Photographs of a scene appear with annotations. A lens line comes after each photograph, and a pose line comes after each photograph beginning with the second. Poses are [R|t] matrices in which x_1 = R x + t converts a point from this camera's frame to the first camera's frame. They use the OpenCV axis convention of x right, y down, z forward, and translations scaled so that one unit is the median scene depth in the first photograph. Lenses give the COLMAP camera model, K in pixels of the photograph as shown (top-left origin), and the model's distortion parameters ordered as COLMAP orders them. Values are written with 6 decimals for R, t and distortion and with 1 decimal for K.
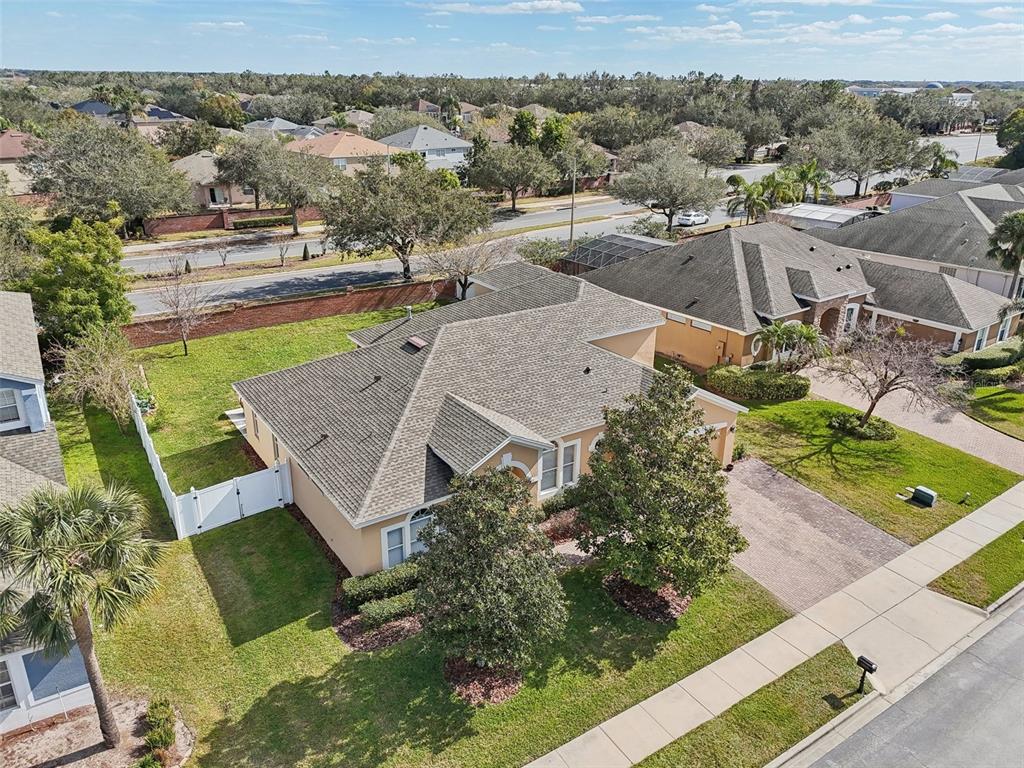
lens RADIAL K [[748.6, 0, 510.3], [0, 748.6, 384.9], [0, 0, 1]] dist [0.078395, -0.075736]
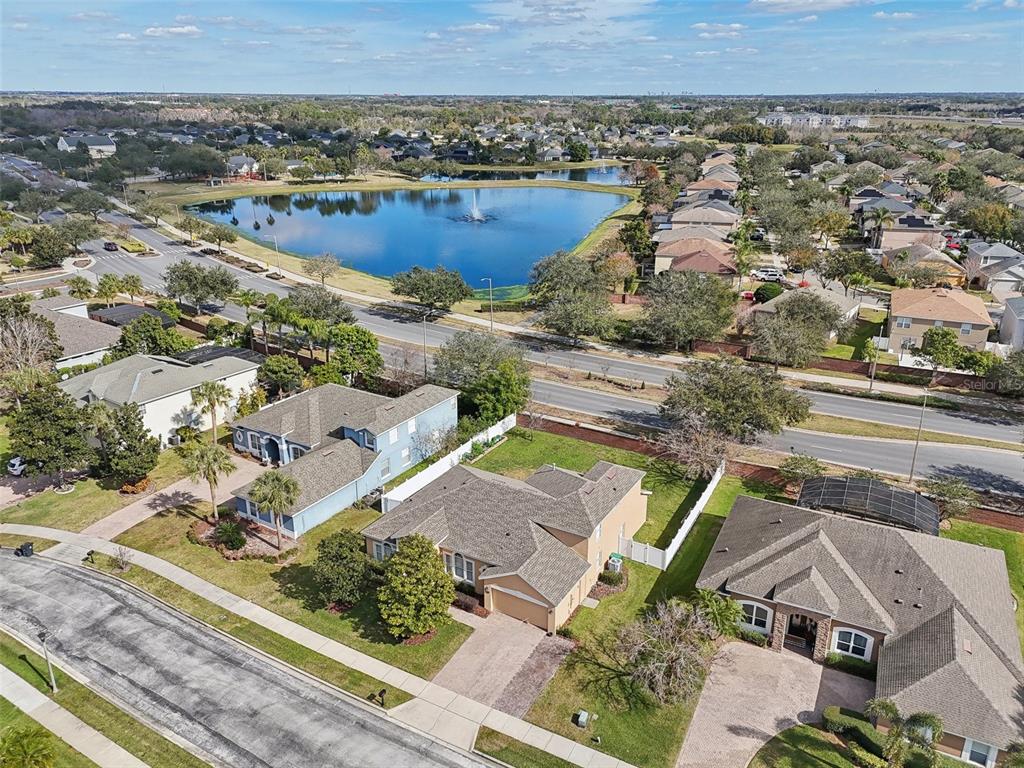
lens RADIAL K [[758.5, 0, 518.0], [0, 758.5, 384.9], [0, 0, 1]] dist [0.085870, -0.087979]
pose [[0.453321, 0.304004, -0.837903, 1.180869], [-0.333769, 0.929543, 0.156677, -0.496811], [0.826498, 0.208641, 0.522849, -0.013290]]
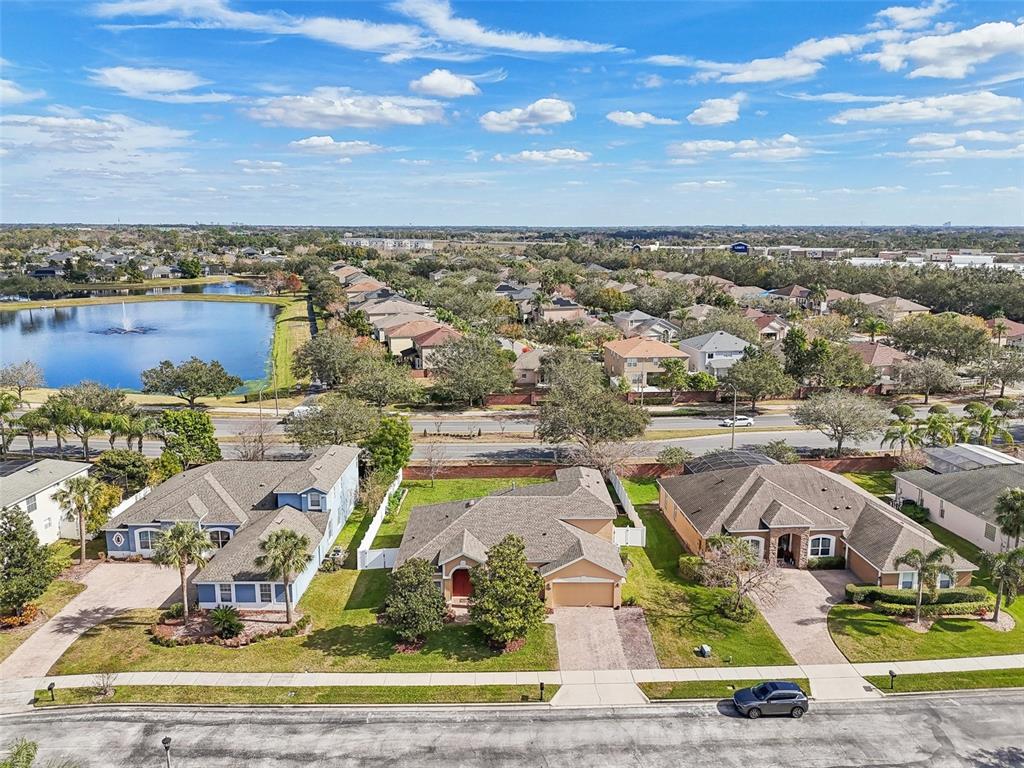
lens RADIAL K [[753.9, 0, 515.9], [0, 753.9, 379.9], [0, 0, 1]] dist [0.082623, -0.079245]
pose [[0.845263, 0.096010, -0.525654, 0.781545], [-0.194489, 0.971530, -0.135293, -0.096359], [0.497699, 0.216592, 0.839871, -0.574518]]
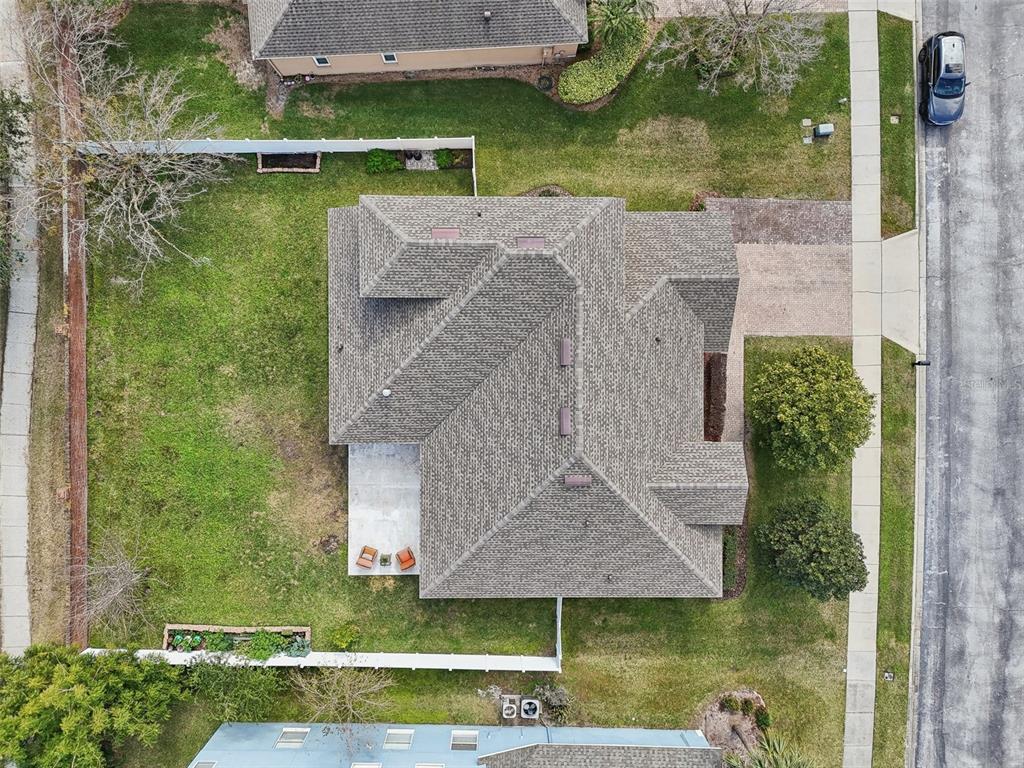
lens RADIAL K [[753.9, 0, 515.9], [0, 753.9, 379.9], [0, 0, 1]] dist [0.082623, -0.079245]
pose [[0.553773, -0.832550, -0.014010, -0.029442], [0.308713, 0.189657, 0.932055, -0.814758], [-0.773325, -0.520472, 0.362046, 0.562297]]
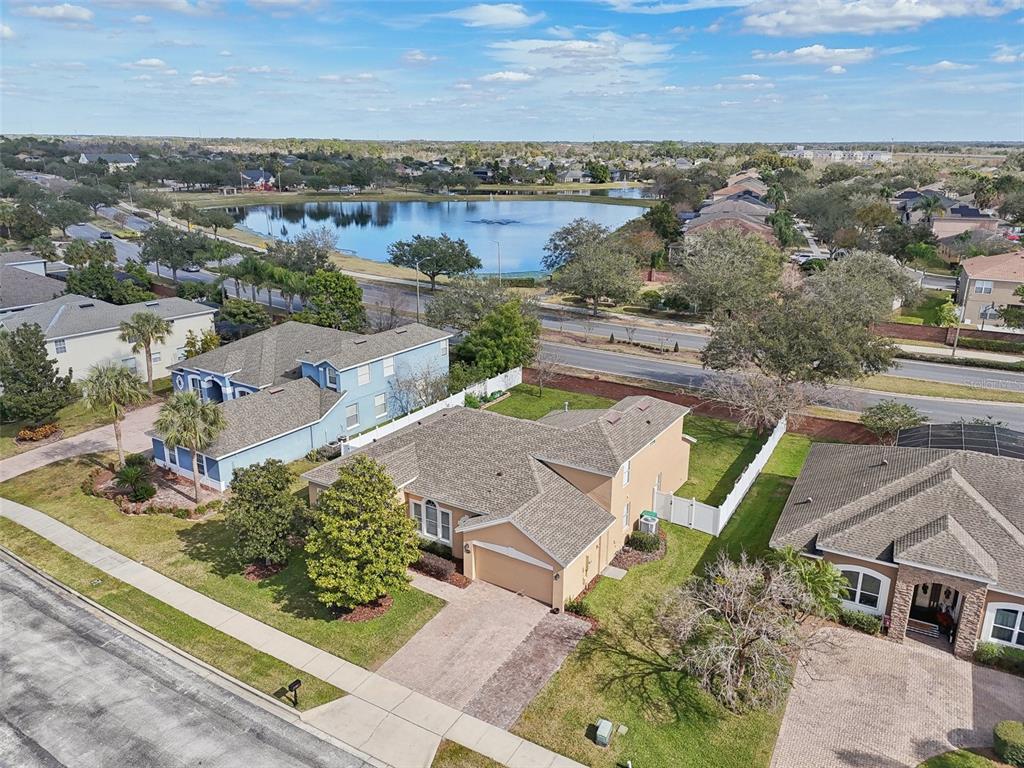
lens RADIAL K [[753.9, 0, 515.9], [0, 753.9, 379.9], [0, 0, 1]] dist [0.082623, -0.079245]
pose [[0.425702, 0.262743, -0.865878, 0.919158], [-0.341840, 0.932700, 0.114957, -0.252228], [0.837809, 0.247054, 0.486868, 0.265764]]
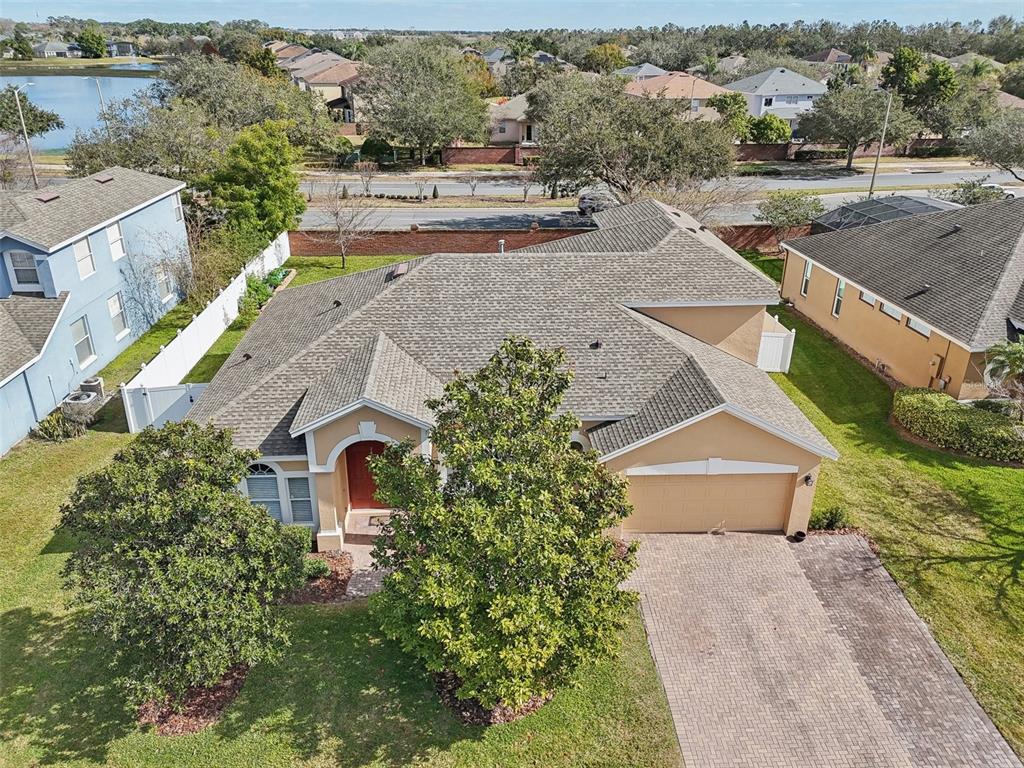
lens RADIAL K [[753.9, 0, 515.9], [0, 753.9, 379.9], [0, 0, 1]] dist [0.082623, -0.079245]
pose [[0.866610, 0.205555, -0.454680, 0.283356], [-0.188949, 0.978536, 0.082252, -0.023369], [0.461828, 0.014631, 0.886849, 0.250633]]
